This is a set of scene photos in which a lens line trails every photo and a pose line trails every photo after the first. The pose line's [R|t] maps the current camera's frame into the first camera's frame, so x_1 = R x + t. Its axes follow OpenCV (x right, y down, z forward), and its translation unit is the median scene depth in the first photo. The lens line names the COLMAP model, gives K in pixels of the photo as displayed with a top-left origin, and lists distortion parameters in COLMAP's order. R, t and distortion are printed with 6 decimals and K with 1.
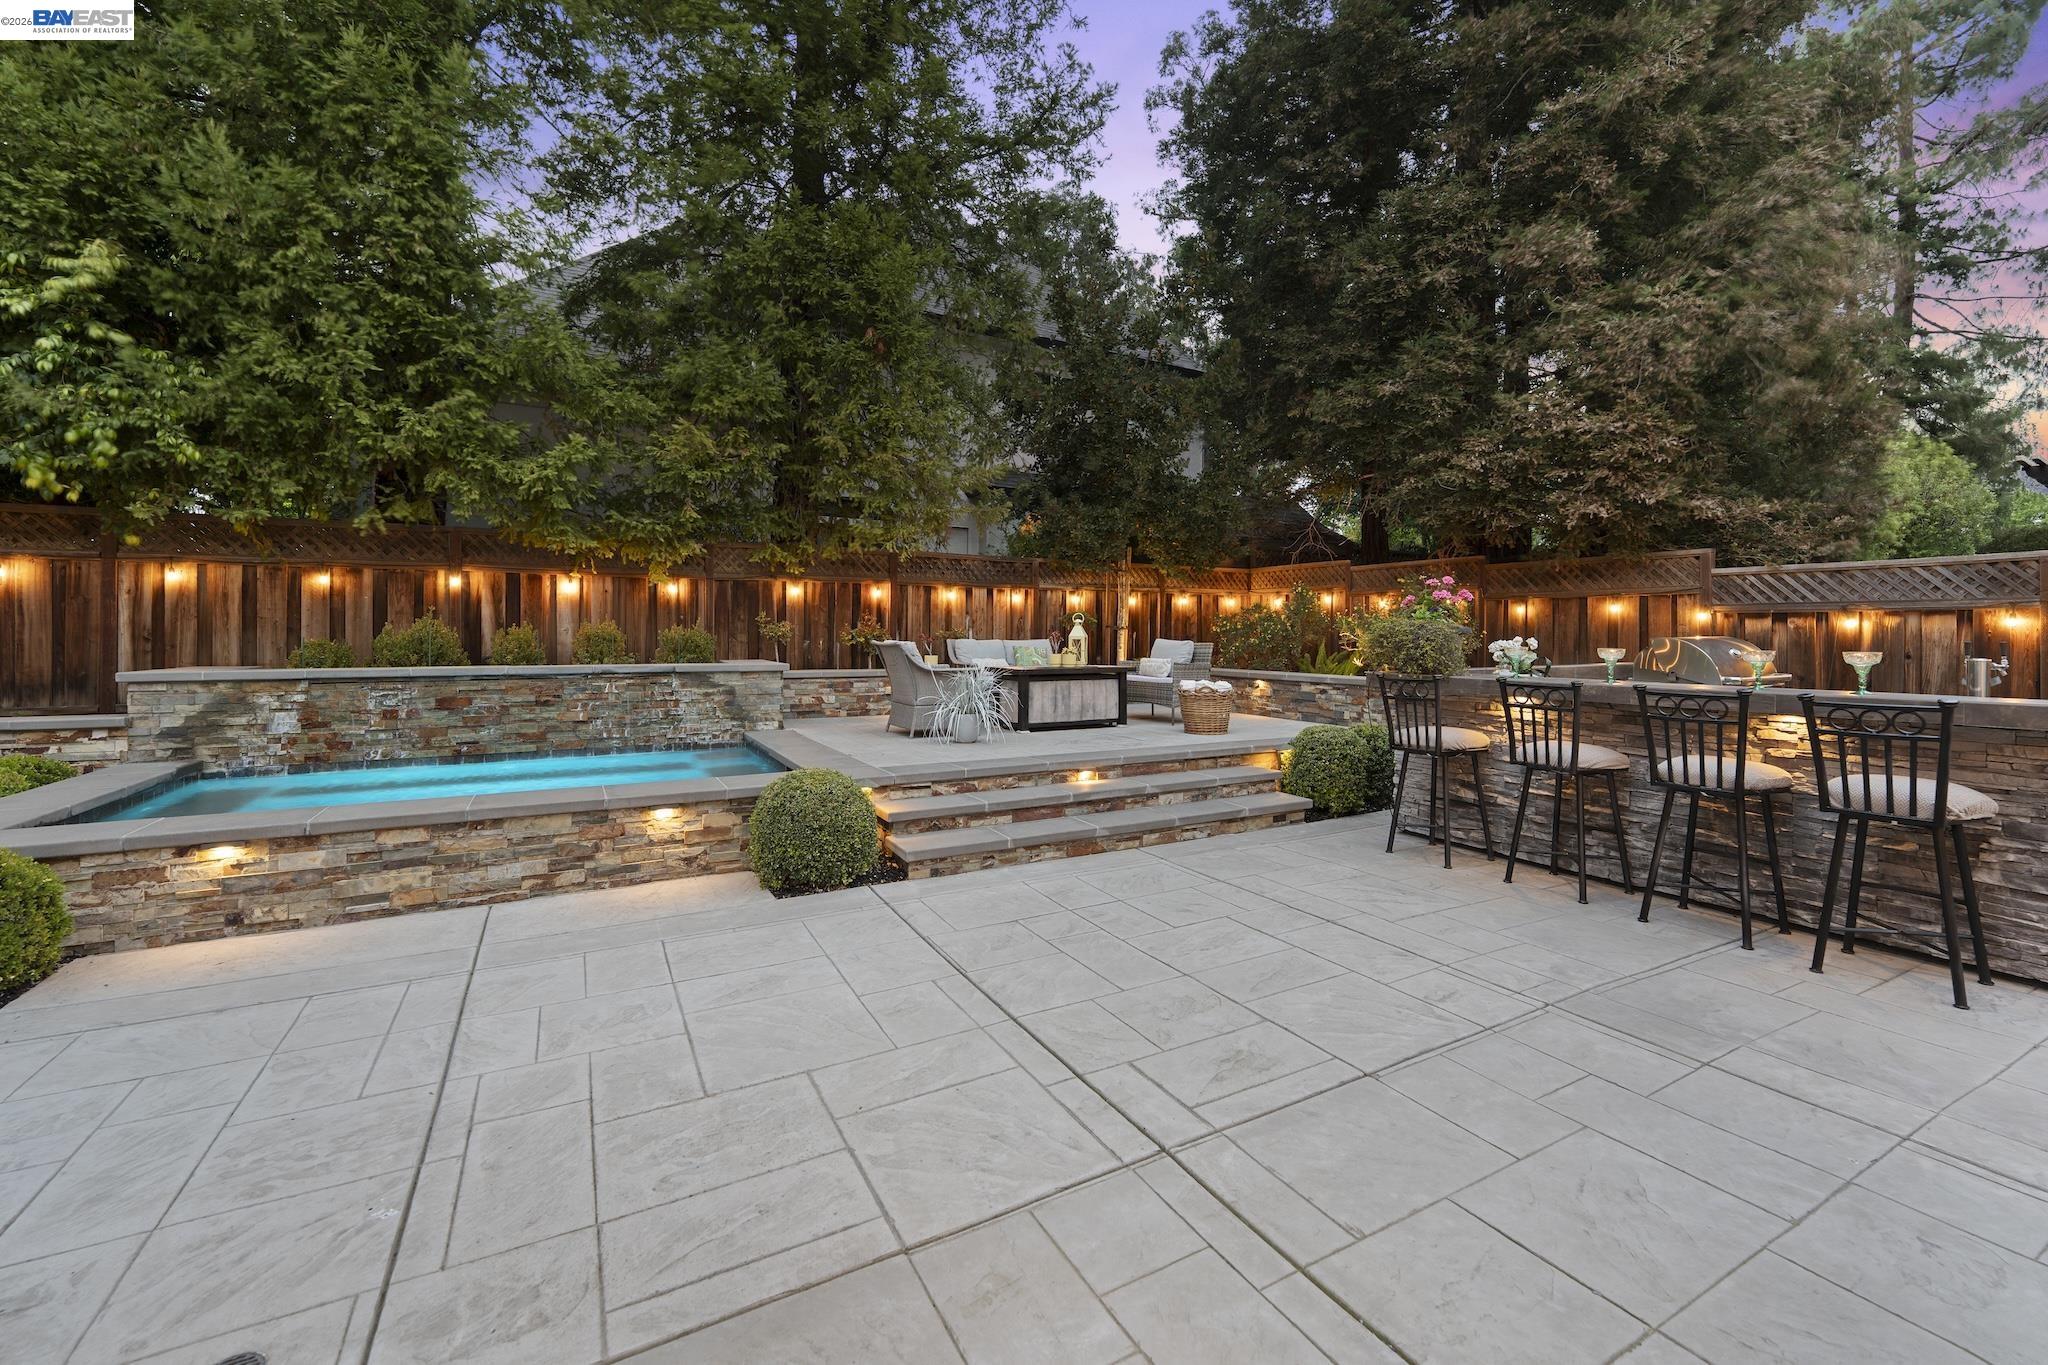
lens RADIAL K [[850.9, 0, 1031.3], [0, 850.9, 627.8], [0, 0, 1]] dist [-0.001876, -0.000429]
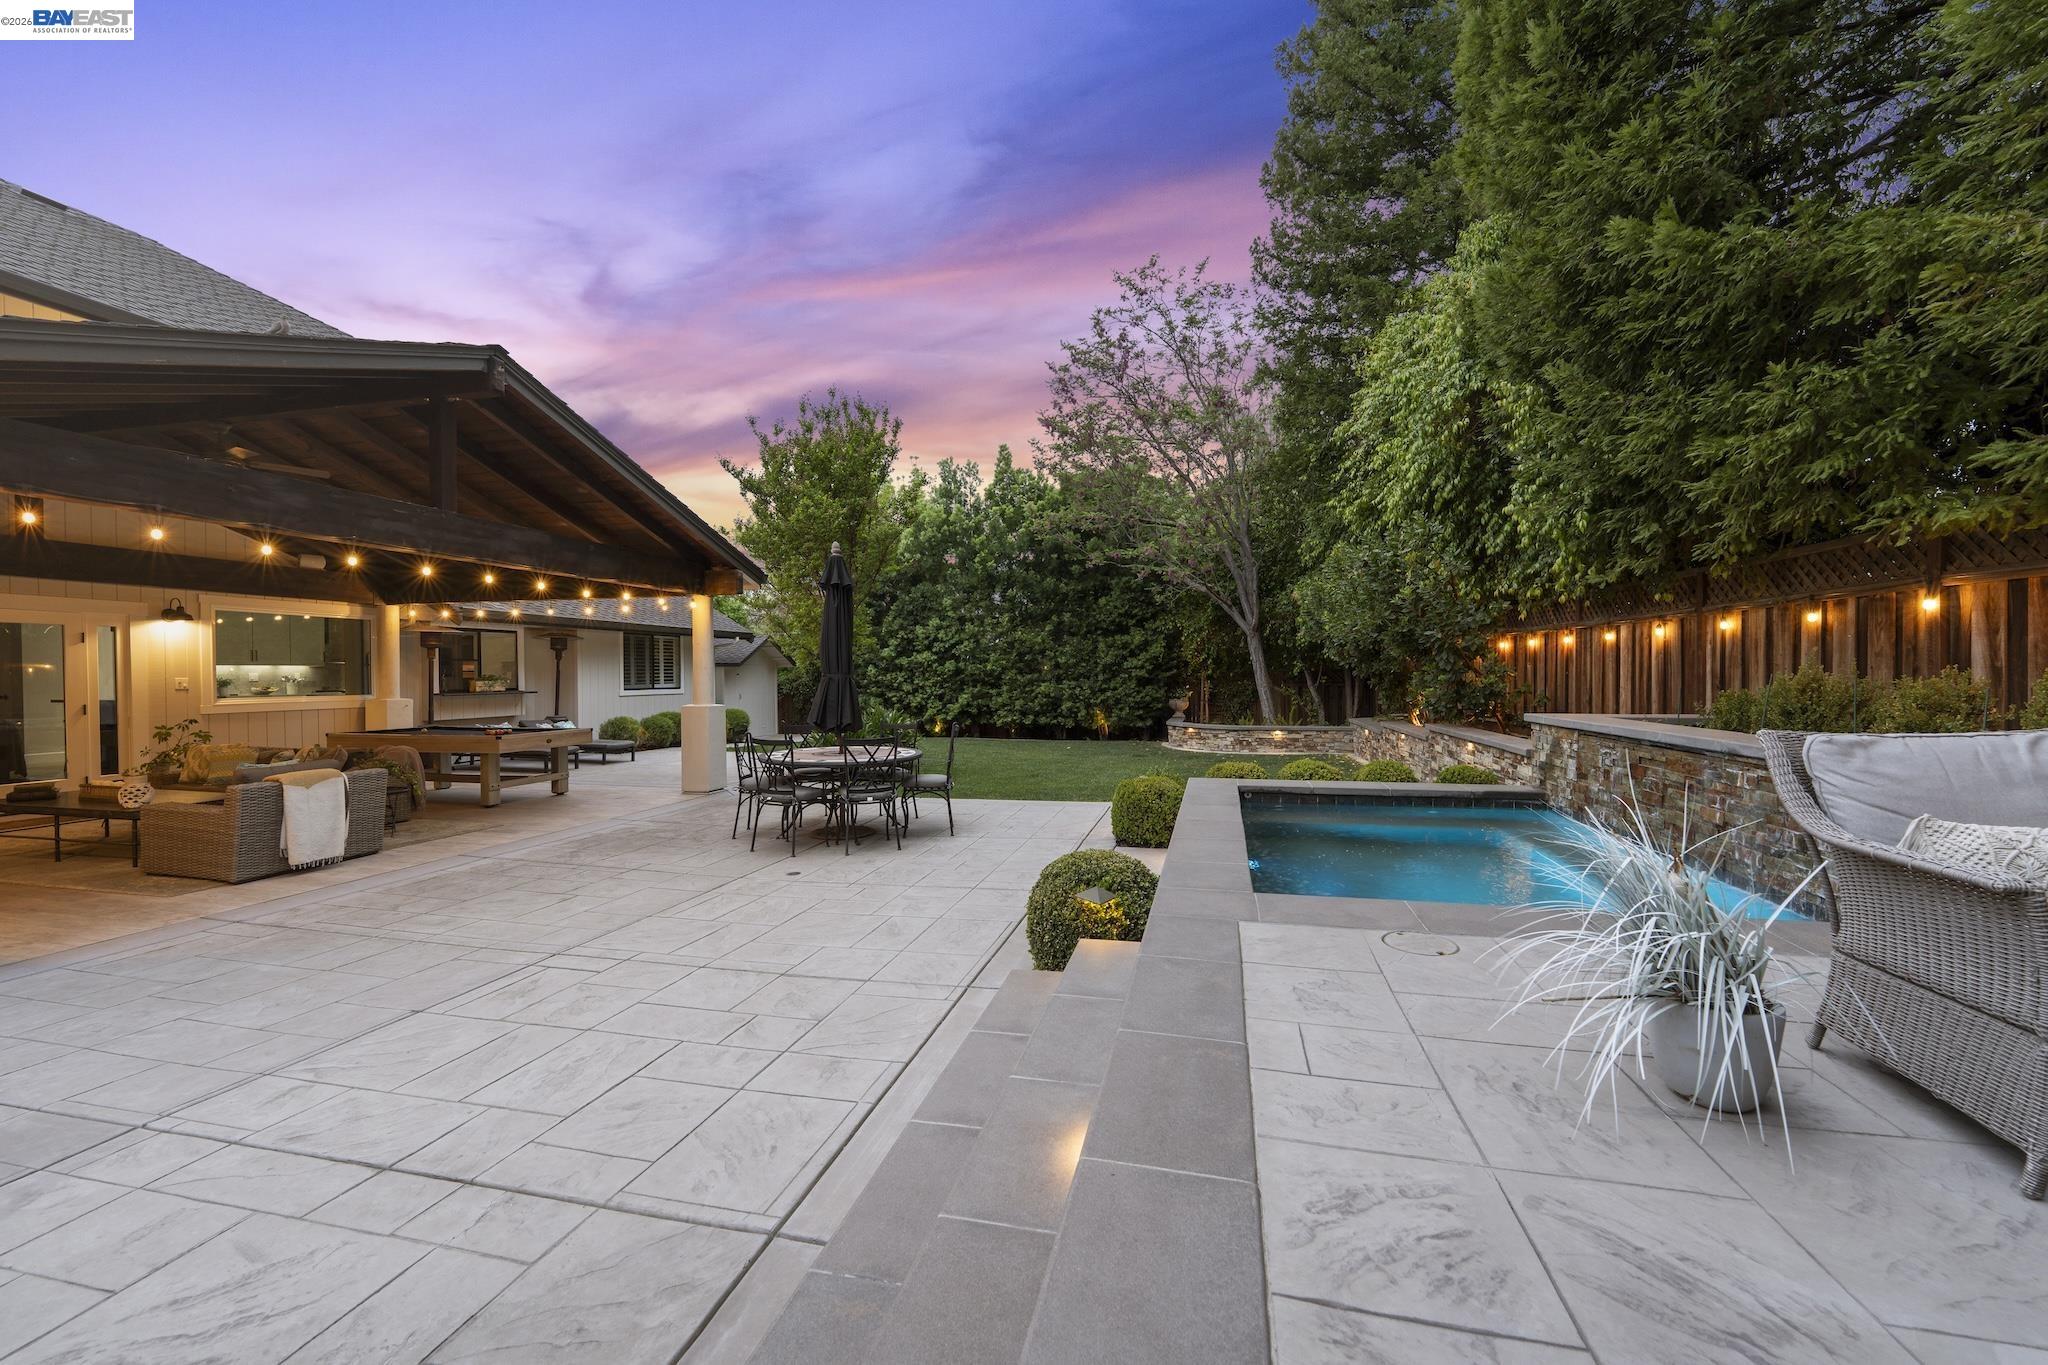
lens RADIAL K [[822.1, 0, 1024.0], [0, 822.1, 682.5], [0, 0, 1]] dist [-0.000062, -0.000718]
pose [[-0.669677, 0.012310, -0.742551, 0.308160], [0.013013, 0.999904, 0.004840, -0.008631], [0.742539, -0.006421, -0.669773, 1.126296]]
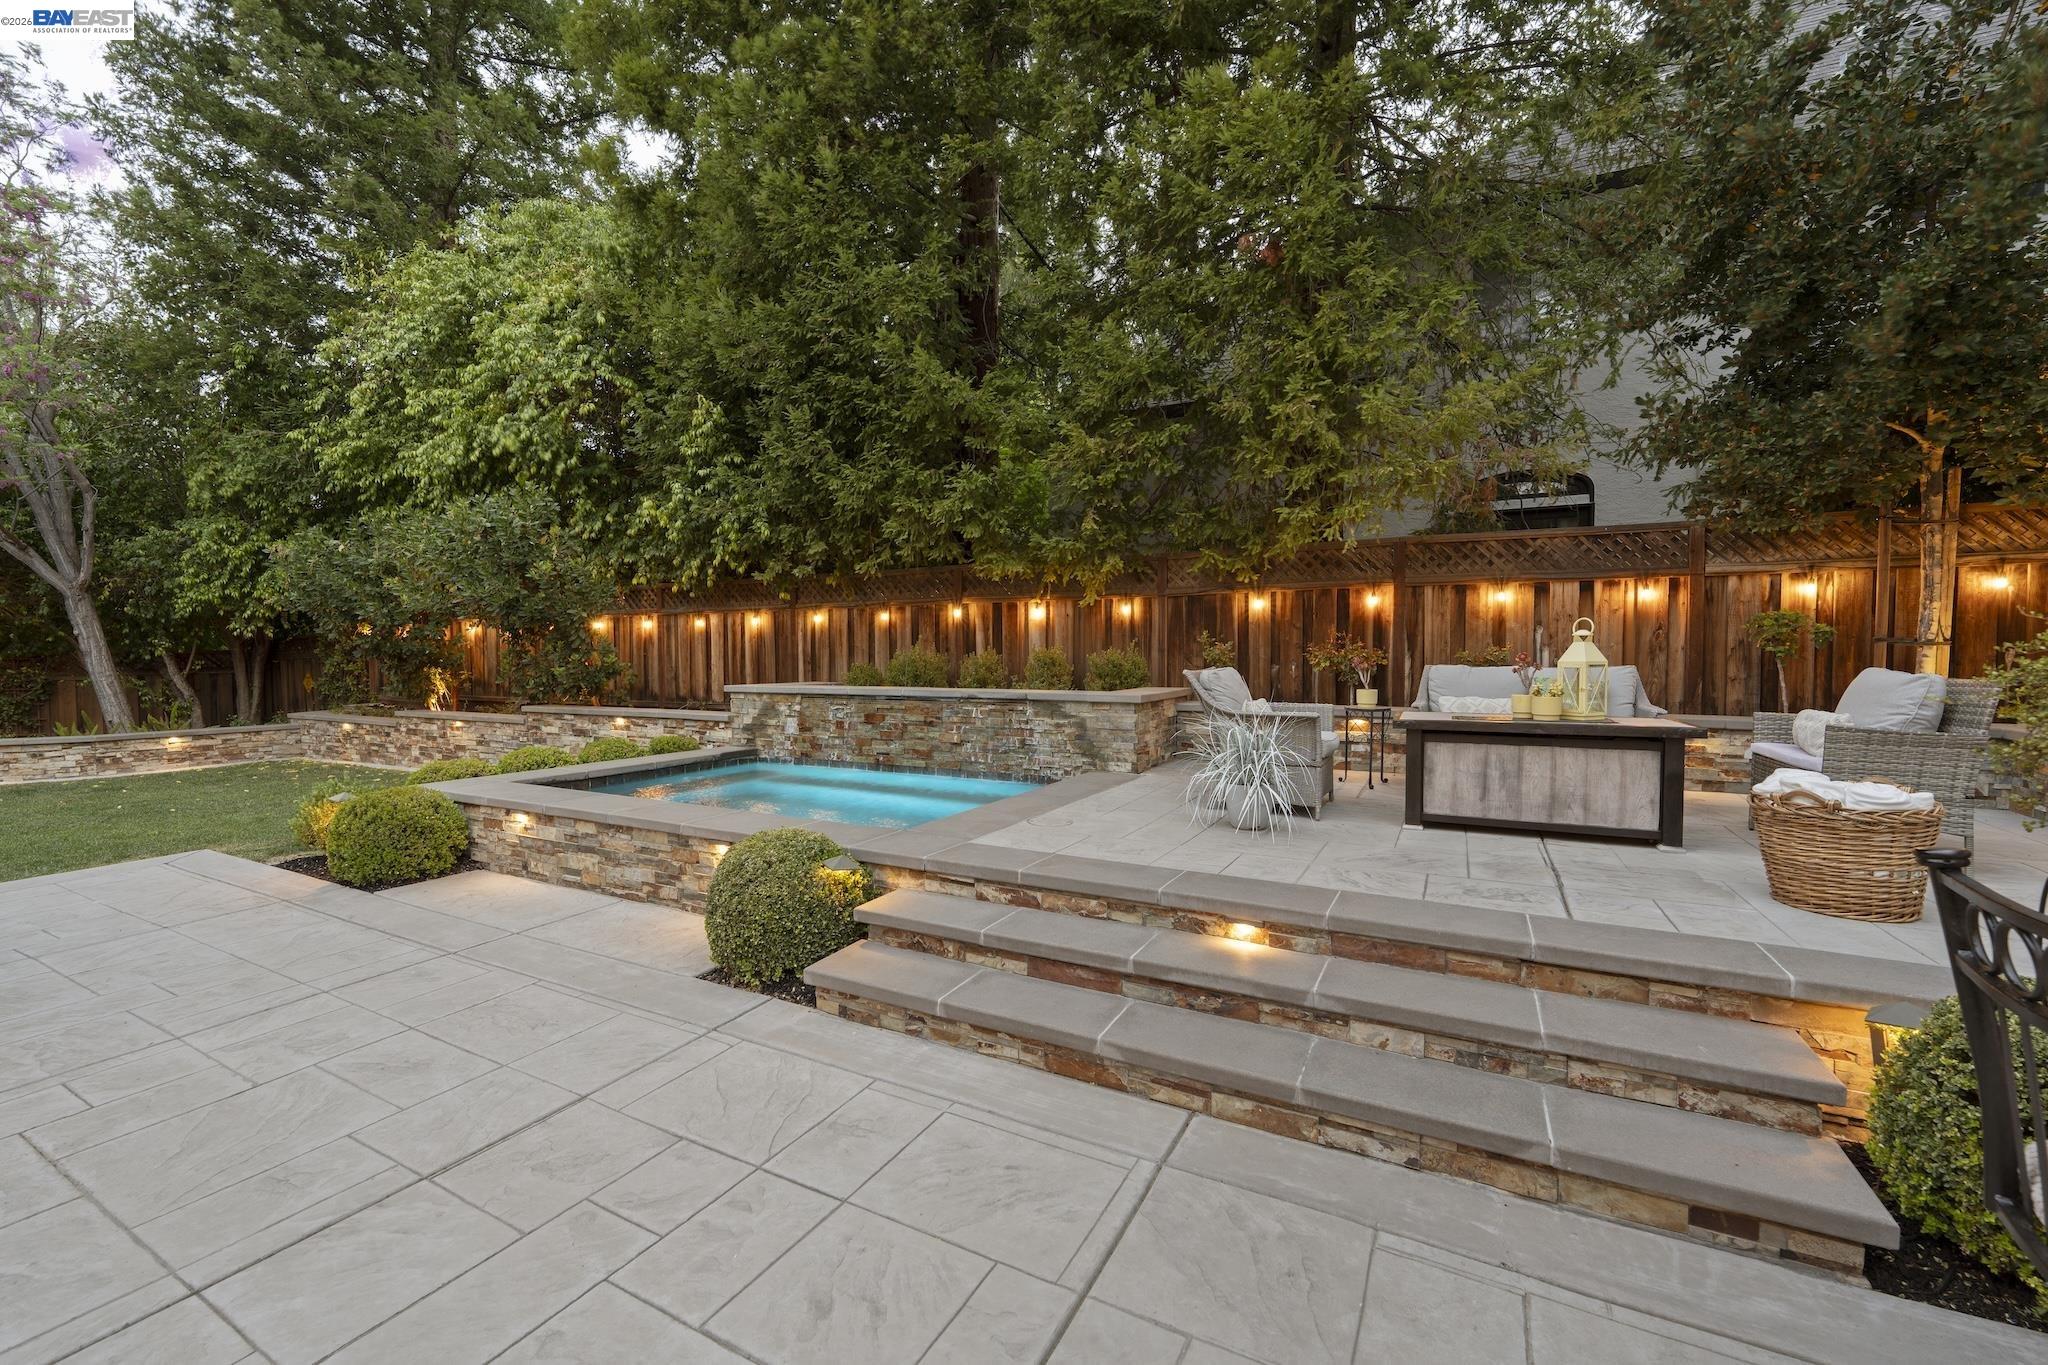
lens RADIAL K [[822.1, 0, 1024.0], [0, 822.1, 682.5], [0, 0, 1]] dist [-0.000062, -0.000718]
pose [[0.543968, 0.025314, -0.838724, 0.388497], [0.011713, 0.999218, 0.037754, -0.001193], [0.839024, -0.030361, 0.543246, 0.578958]]
